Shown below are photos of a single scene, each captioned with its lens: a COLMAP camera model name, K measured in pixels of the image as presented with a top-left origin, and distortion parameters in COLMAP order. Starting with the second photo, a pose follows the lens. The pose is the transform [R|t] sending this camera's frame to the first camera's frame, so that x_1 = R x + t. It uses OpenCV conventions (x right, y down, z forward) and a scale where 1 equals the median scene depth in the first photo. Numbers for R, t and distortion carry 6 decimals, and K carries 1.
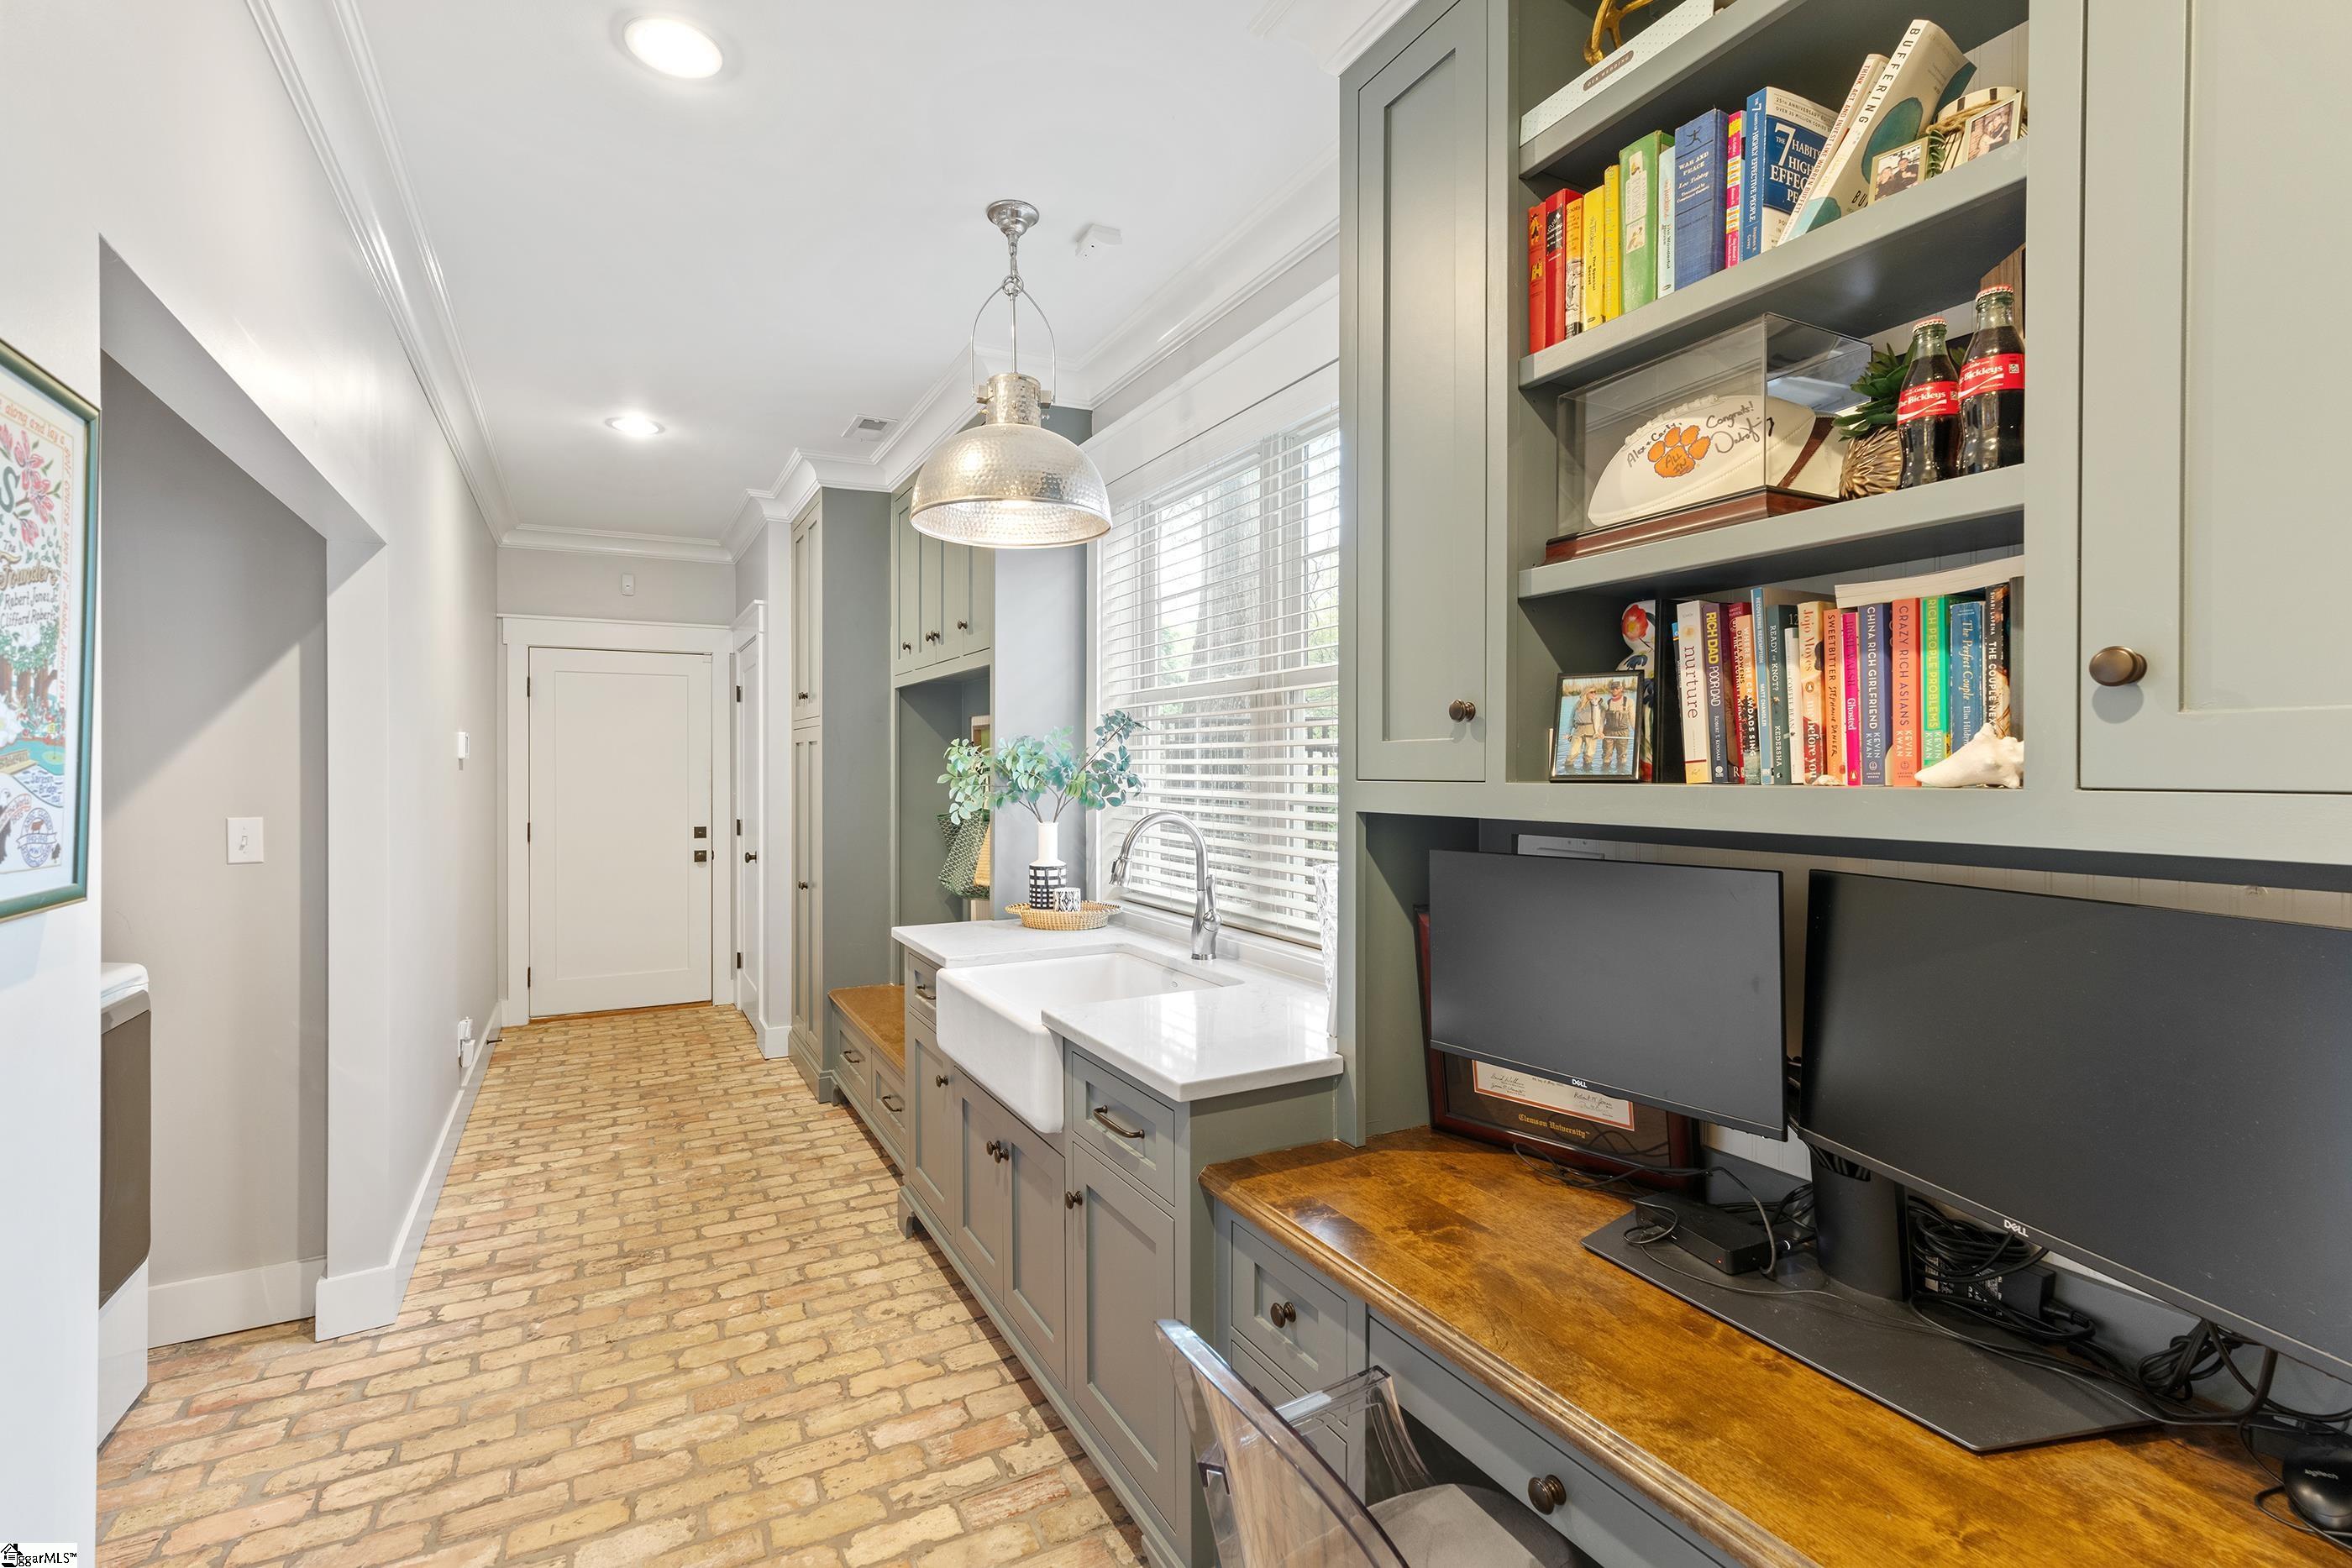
lens RADIAL K [[1054.4, 0, 1196.9], [0, 1054.4, 788.7], [0, 0, 1]] dist [-0.004082, 0.000436]
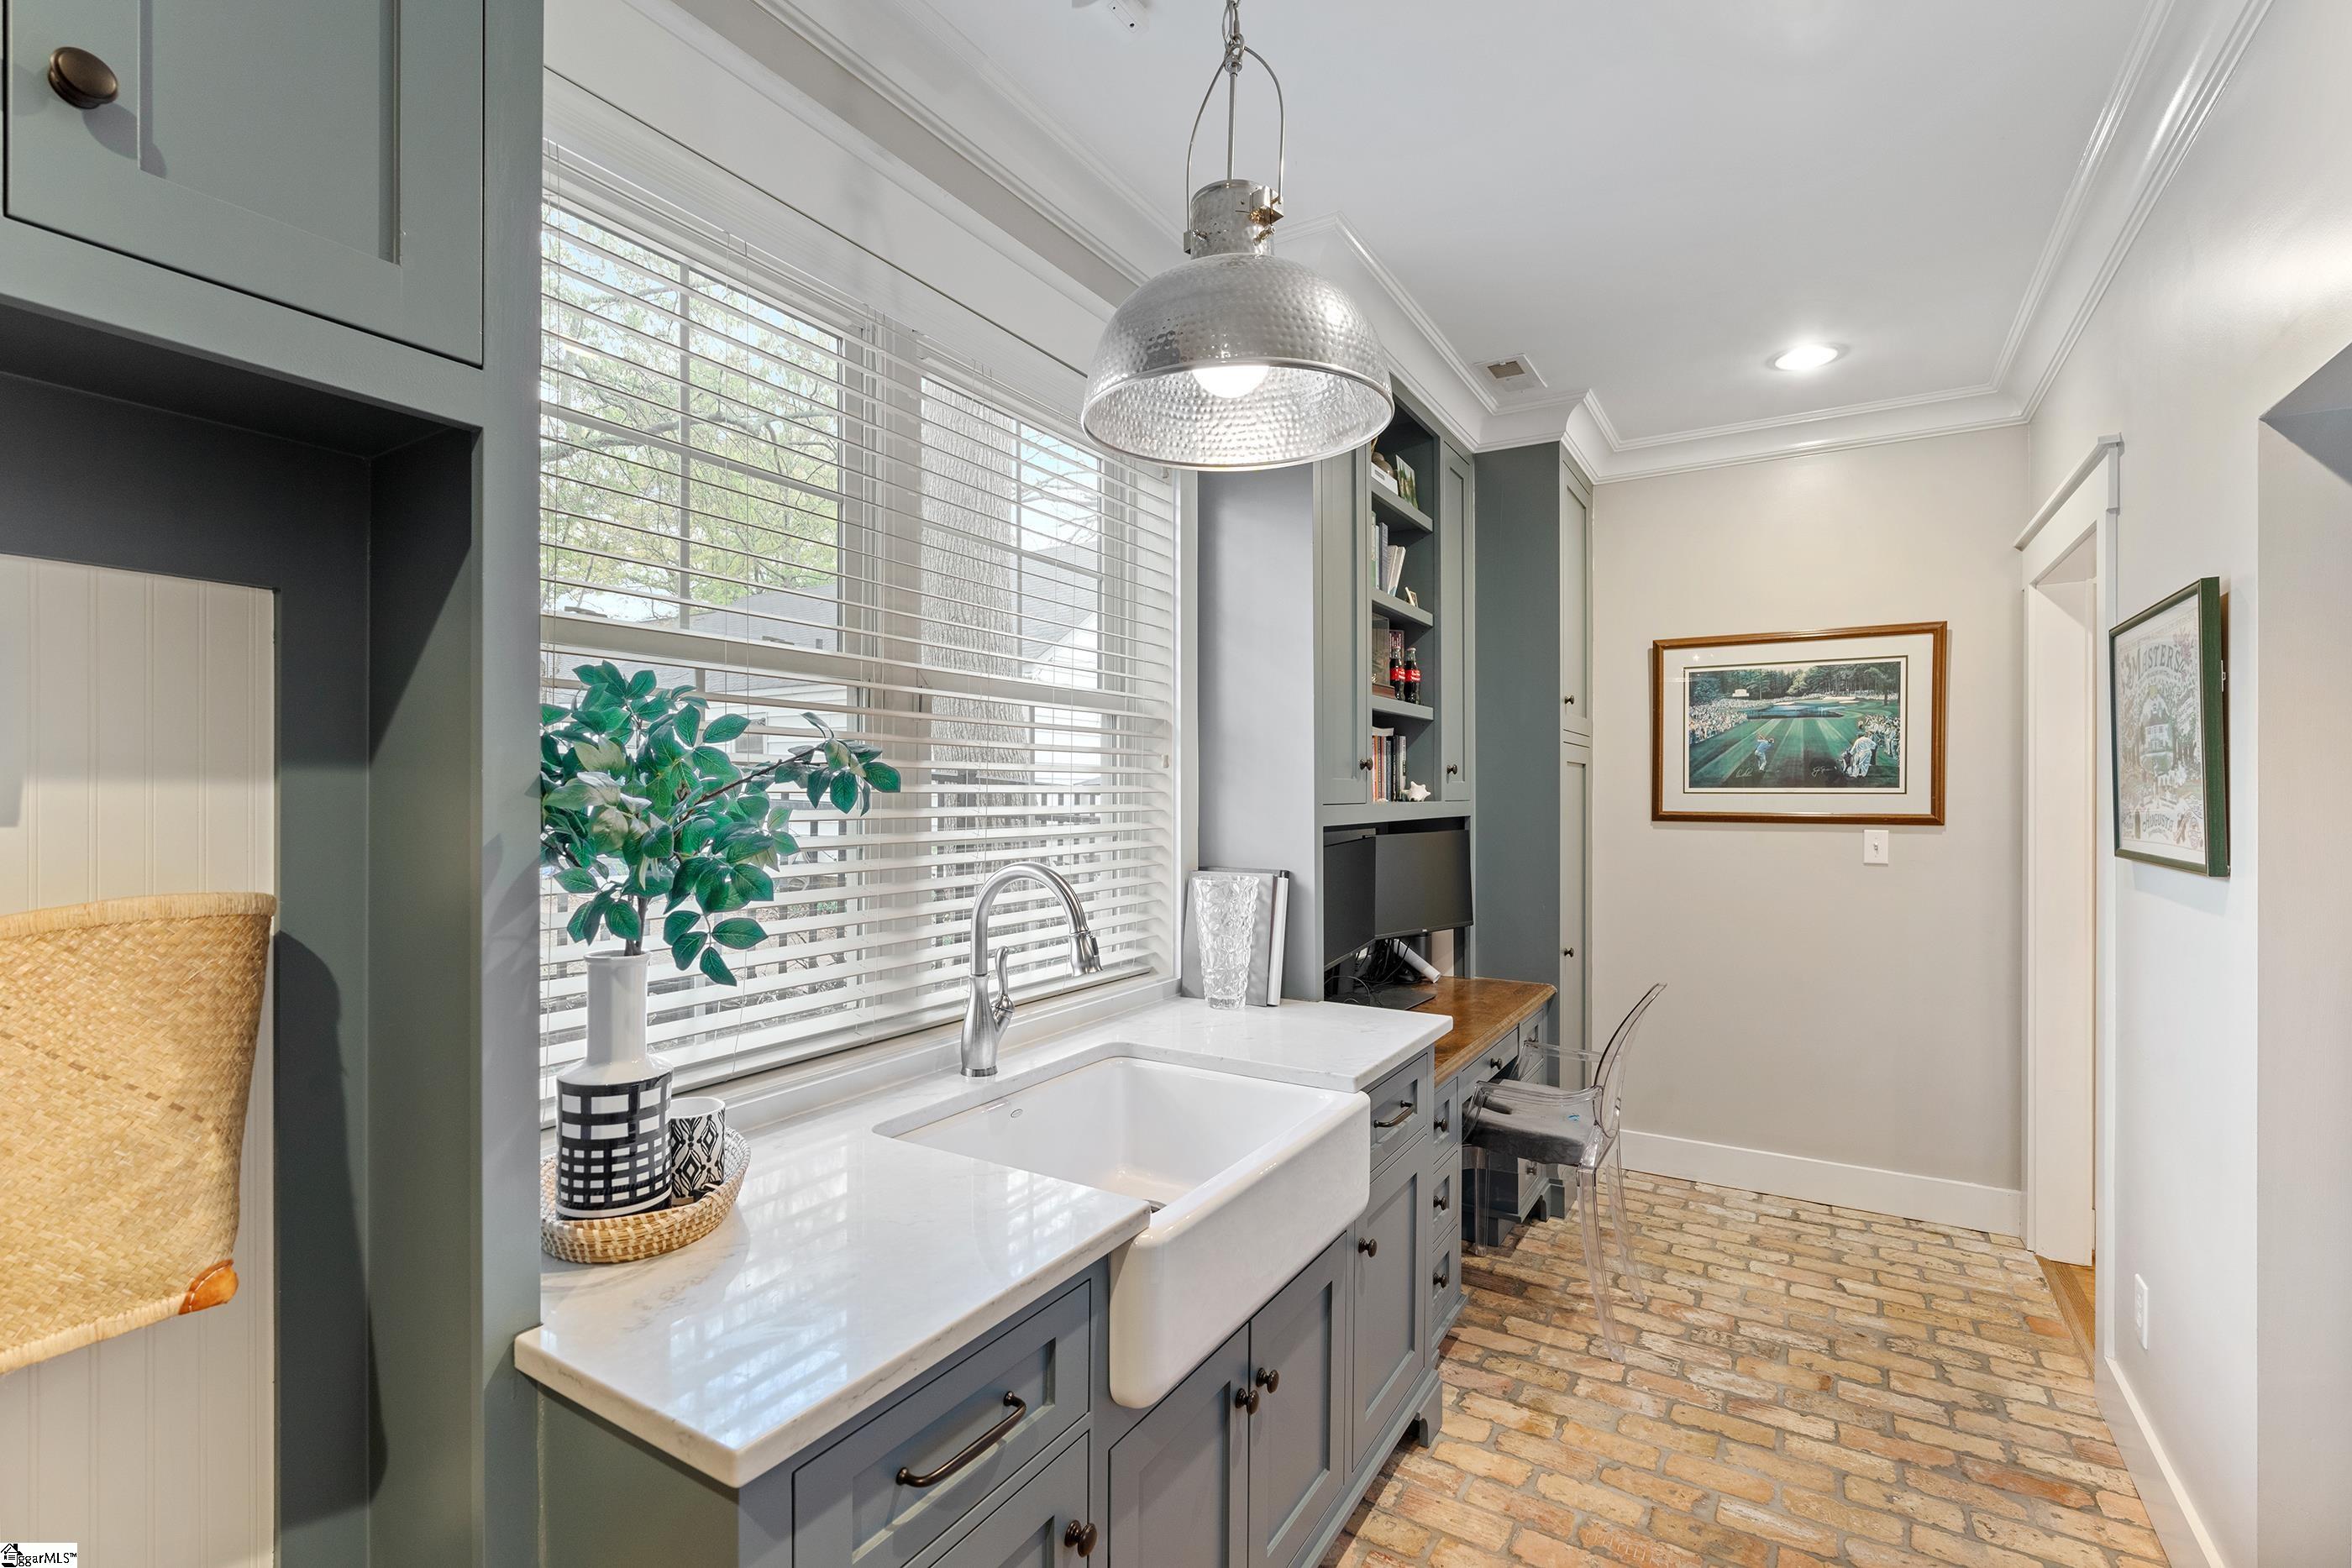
lens RADIAL K [[1054.4, 0, 1194.7], [0, 1054.4, 775.3], [0, 0, 1]] dist [-0.004082, 0.000436]
pose [[-0.503530, 0.016798, 0.863814, -0.670412], [0.010243, 0.999857, -0.013473, -0.023544], [-0.863917, 0.002064, -0.503630, 1.232991]]
